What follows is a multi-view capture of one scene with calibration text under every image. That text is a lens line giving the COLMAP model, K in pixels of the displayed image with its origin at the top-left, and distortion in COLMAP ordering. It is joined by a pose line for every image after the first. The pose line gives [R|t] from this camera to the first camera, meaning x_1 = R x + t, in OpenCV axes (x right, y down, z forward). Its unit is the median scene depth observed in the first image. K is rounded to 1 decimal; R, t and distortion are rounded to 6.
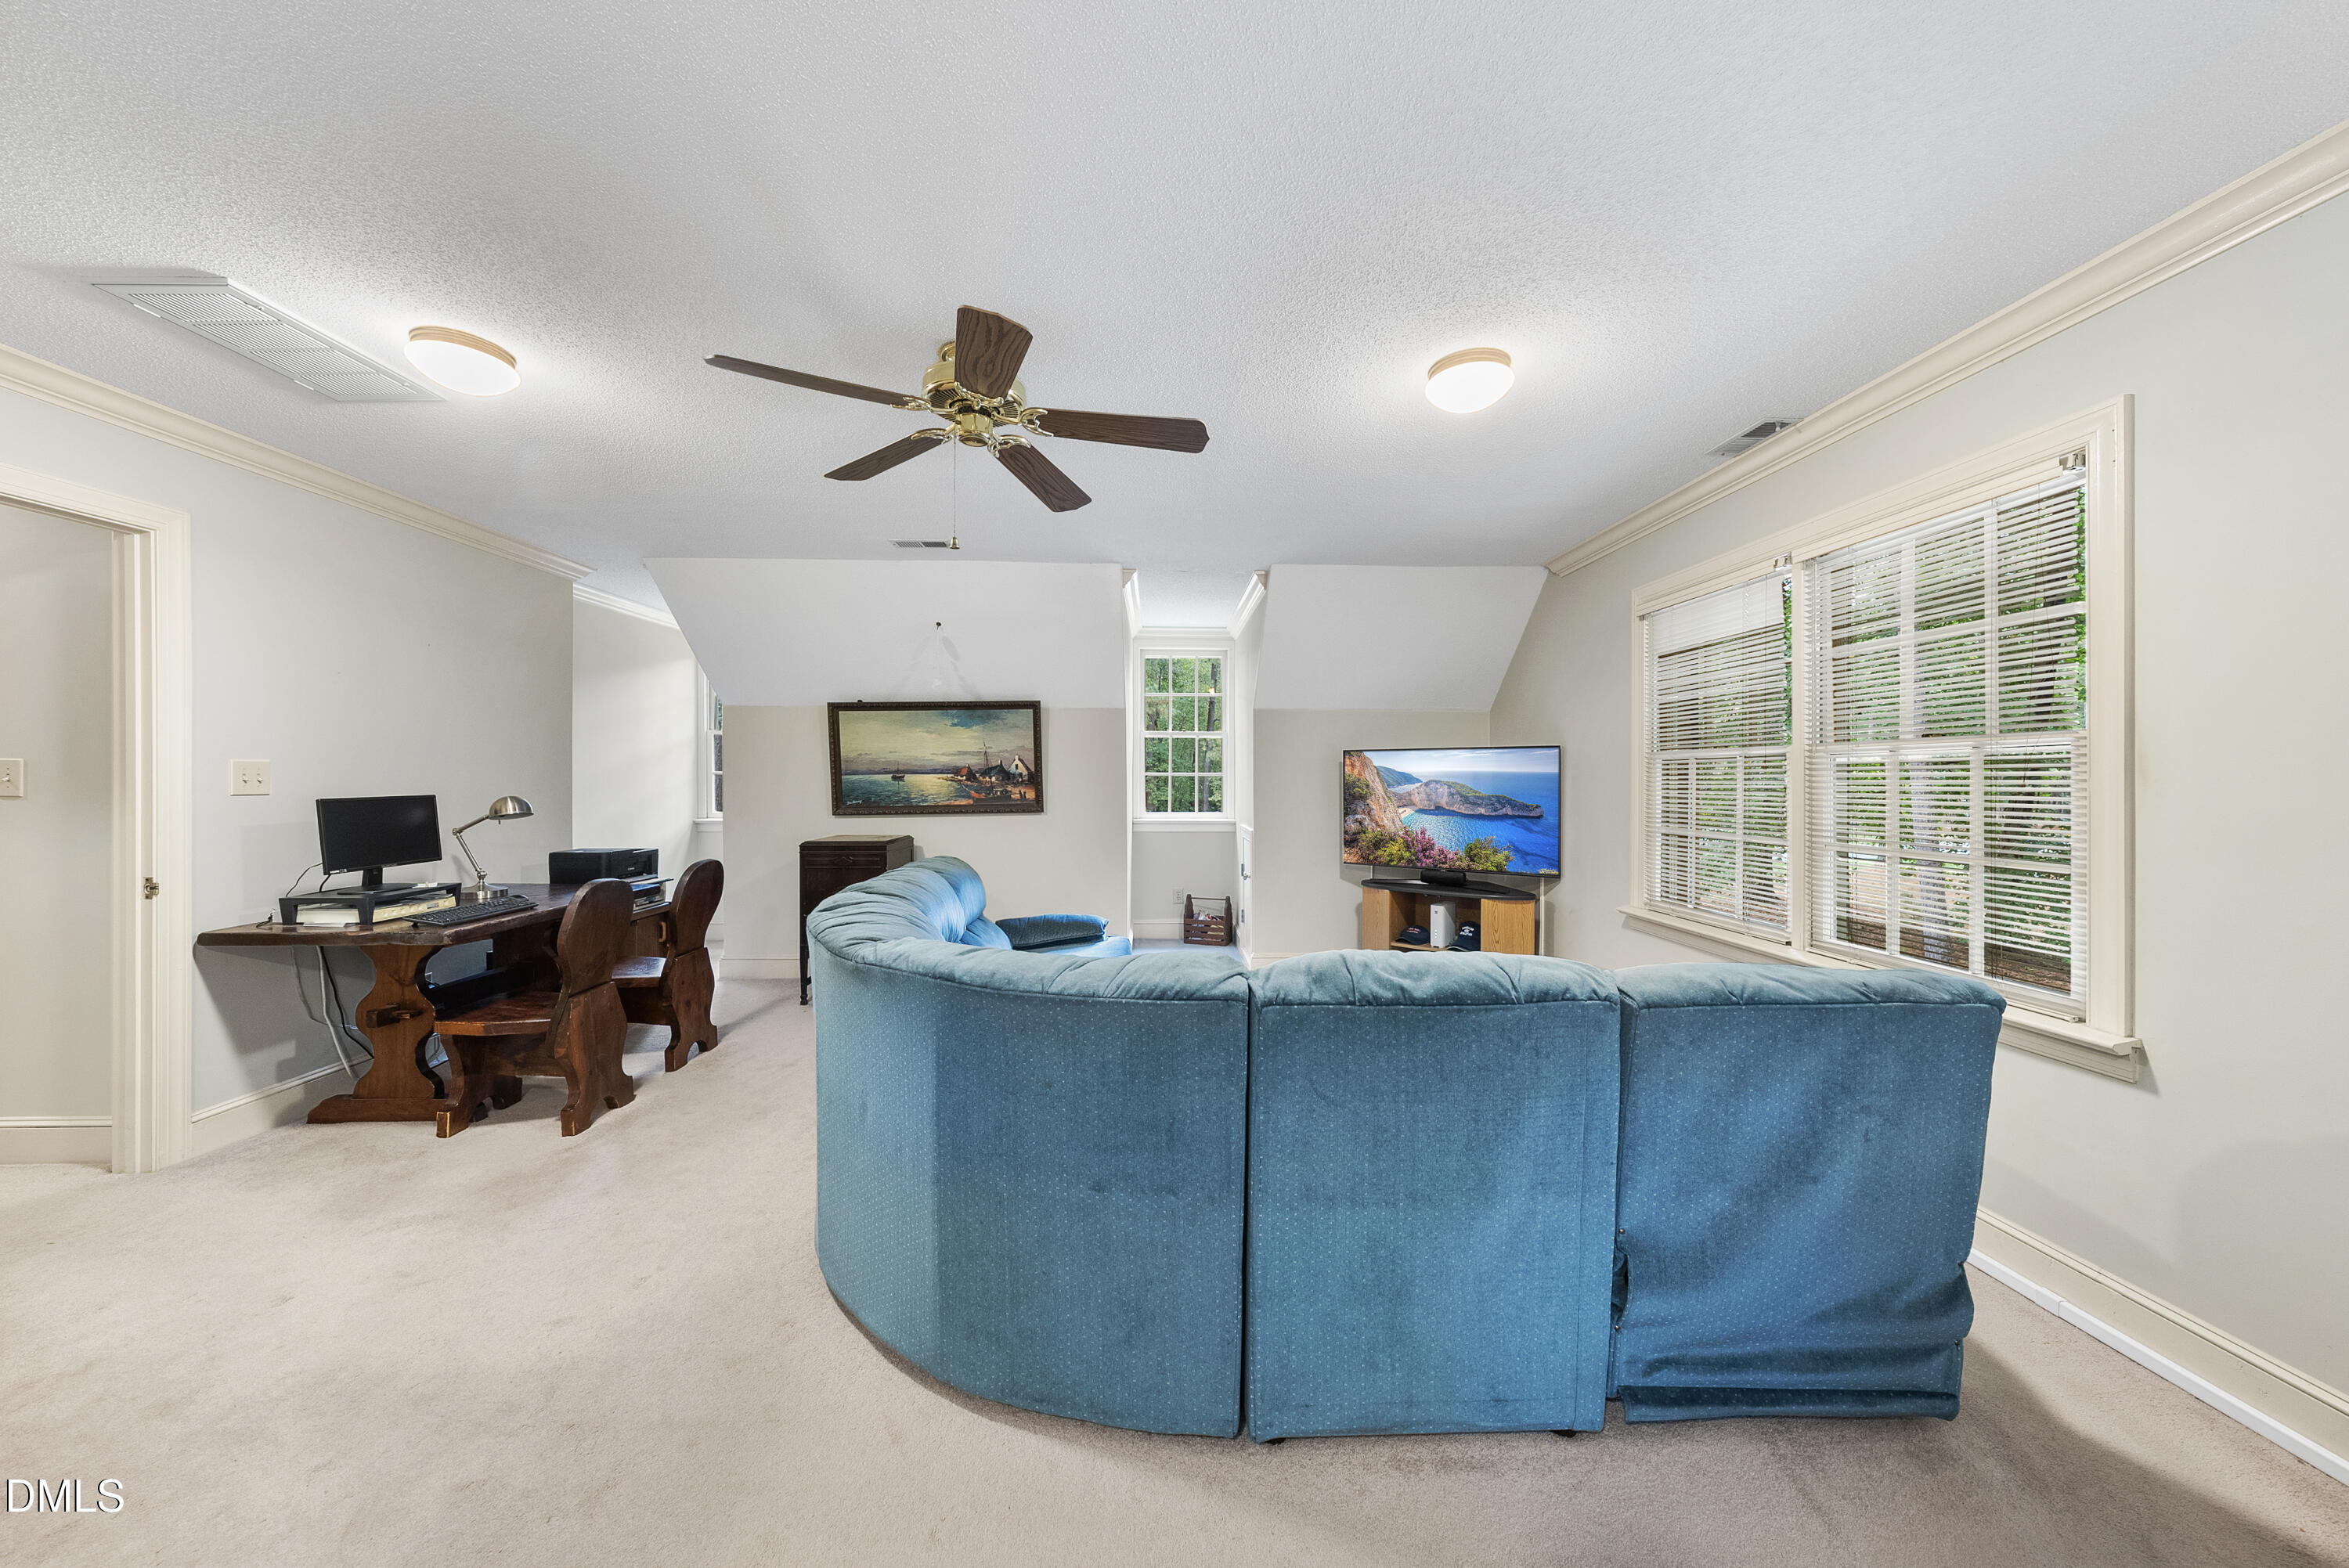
lens RADIAL K [[808.7, 0, 1178.2], [0, 808.7, 779.6], [0, 0, 1]] dist [-0.004067, 0.000898]
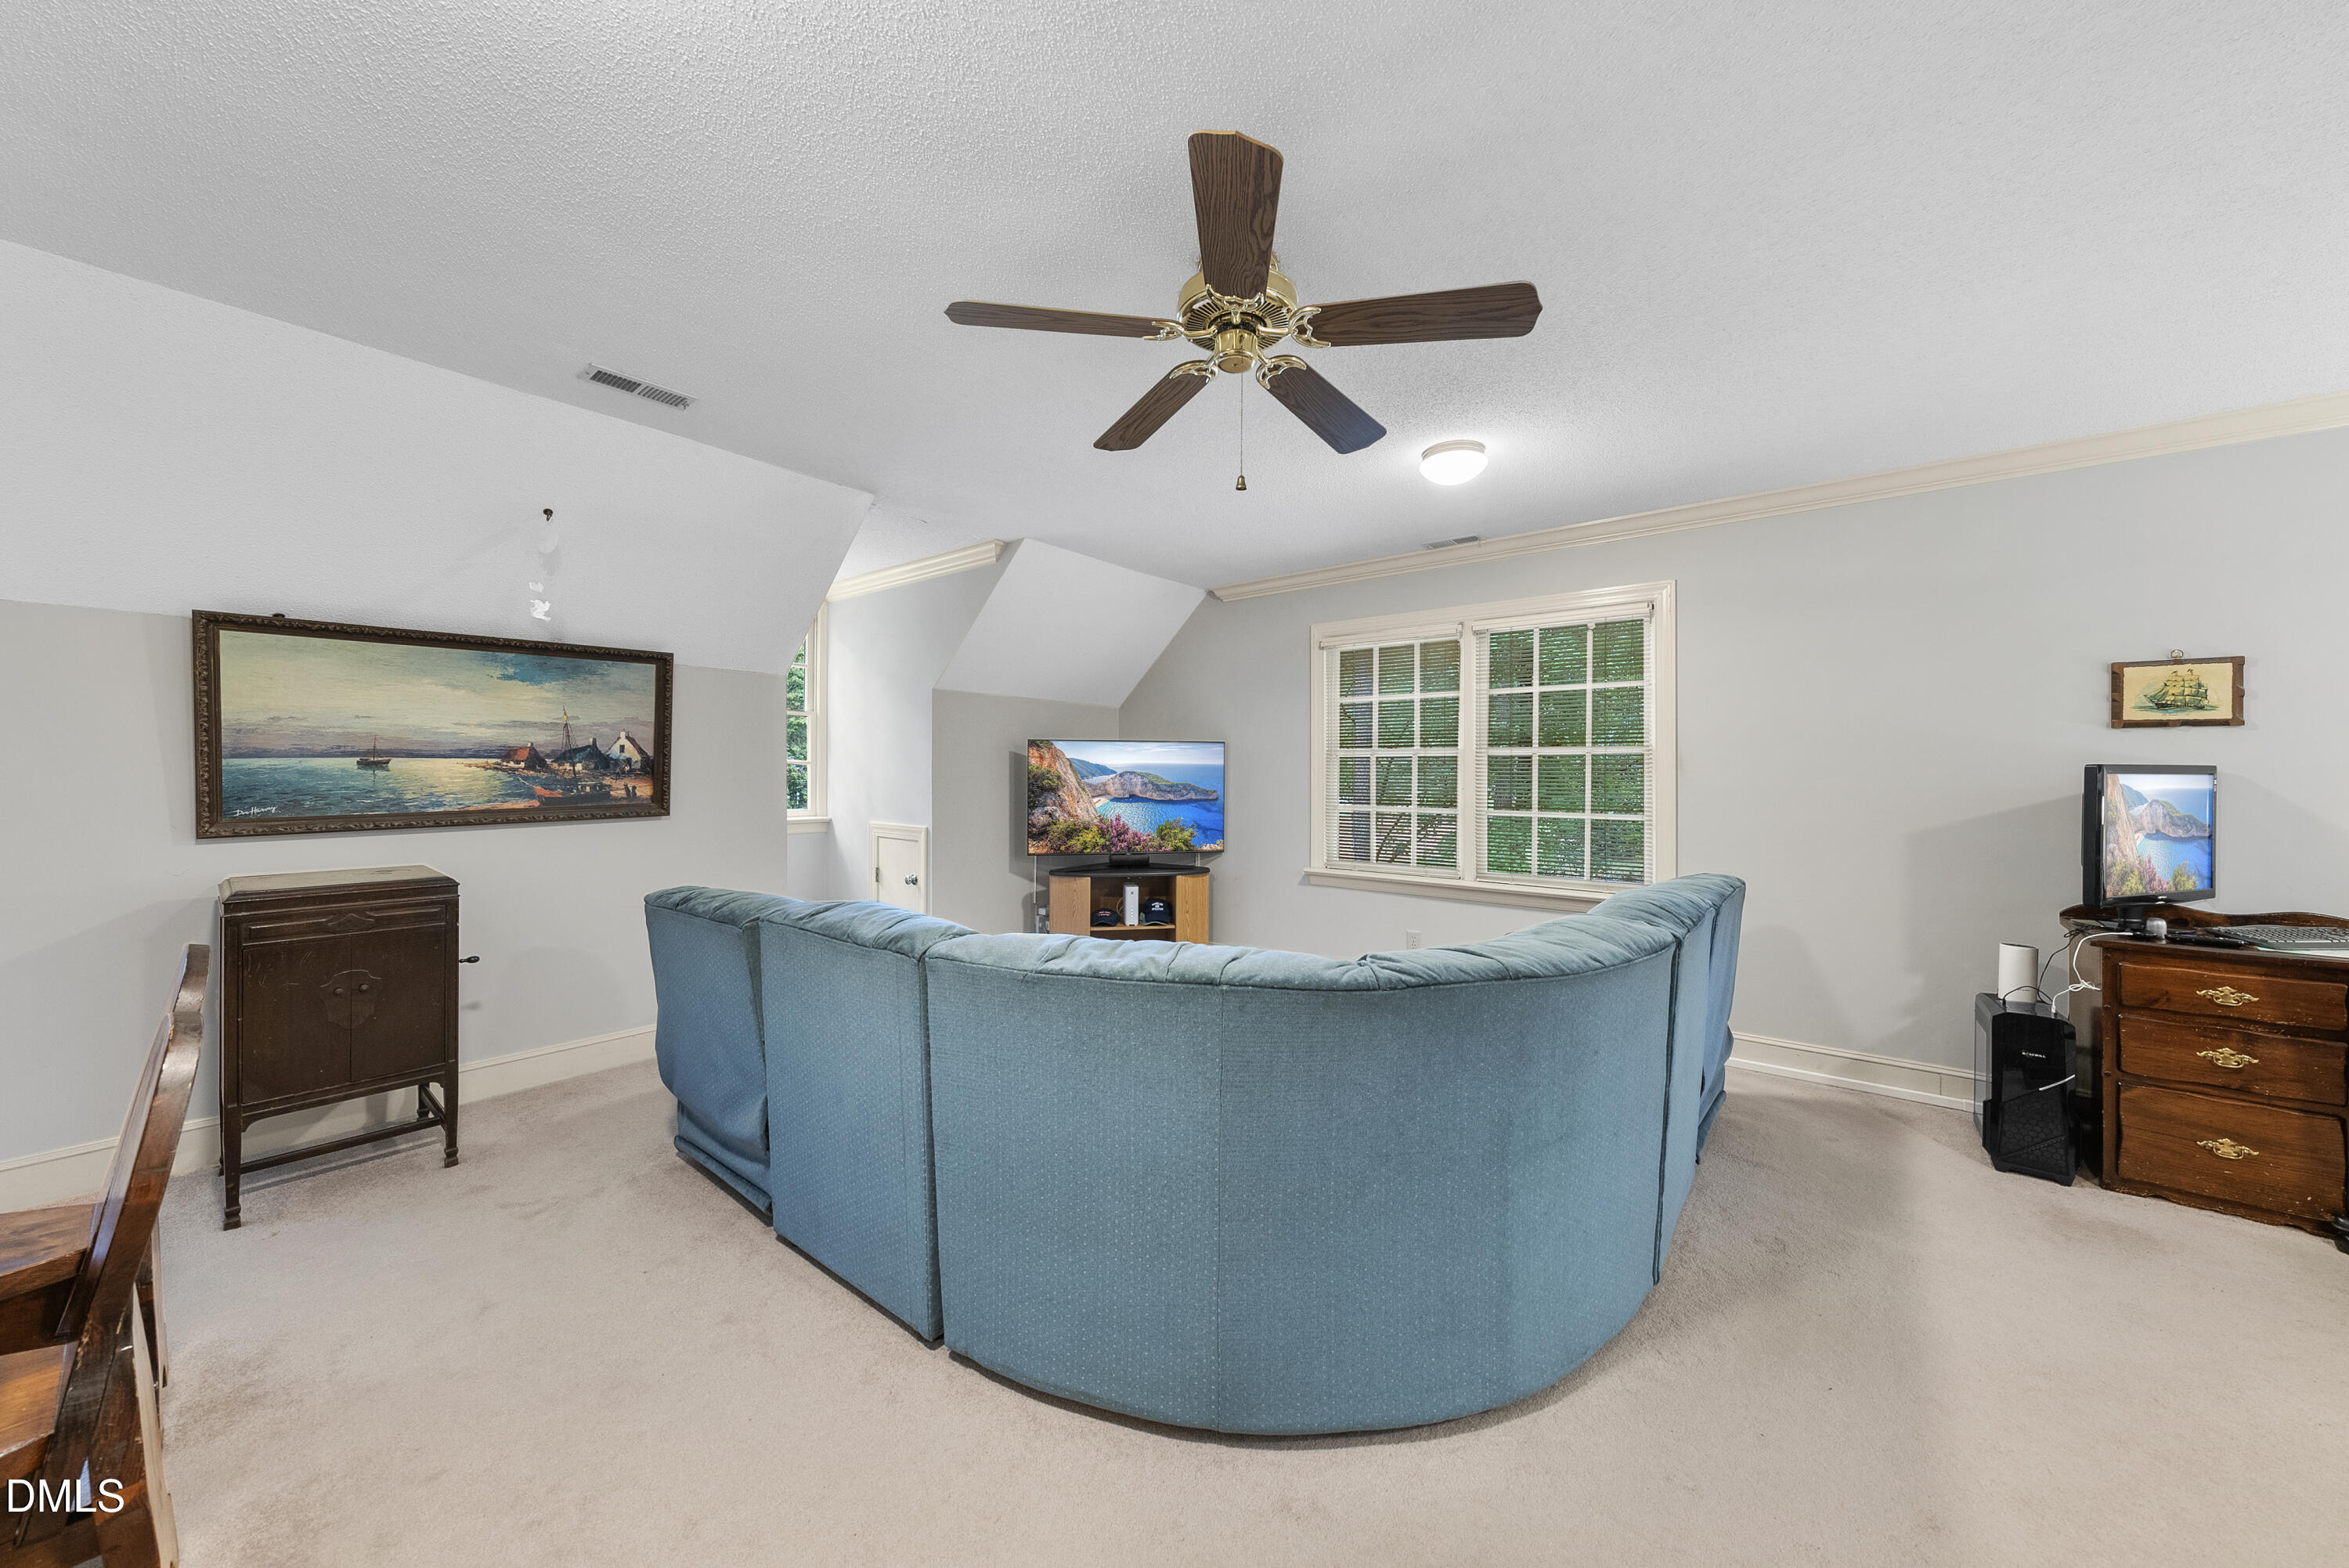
lens RADIAL K [[808.7, 0, 1175.0], [0, 808.7, 779.1], [0, 0, 1]] dist [-0.004067, 0.000898]
pose [[0.651577, -0.005091, 0.758565, -0.490081], [-0.003696, 0.999944, 0.009886, 0.000869], [-0.758574, -0.009245, 0.651522, 0.266101]]
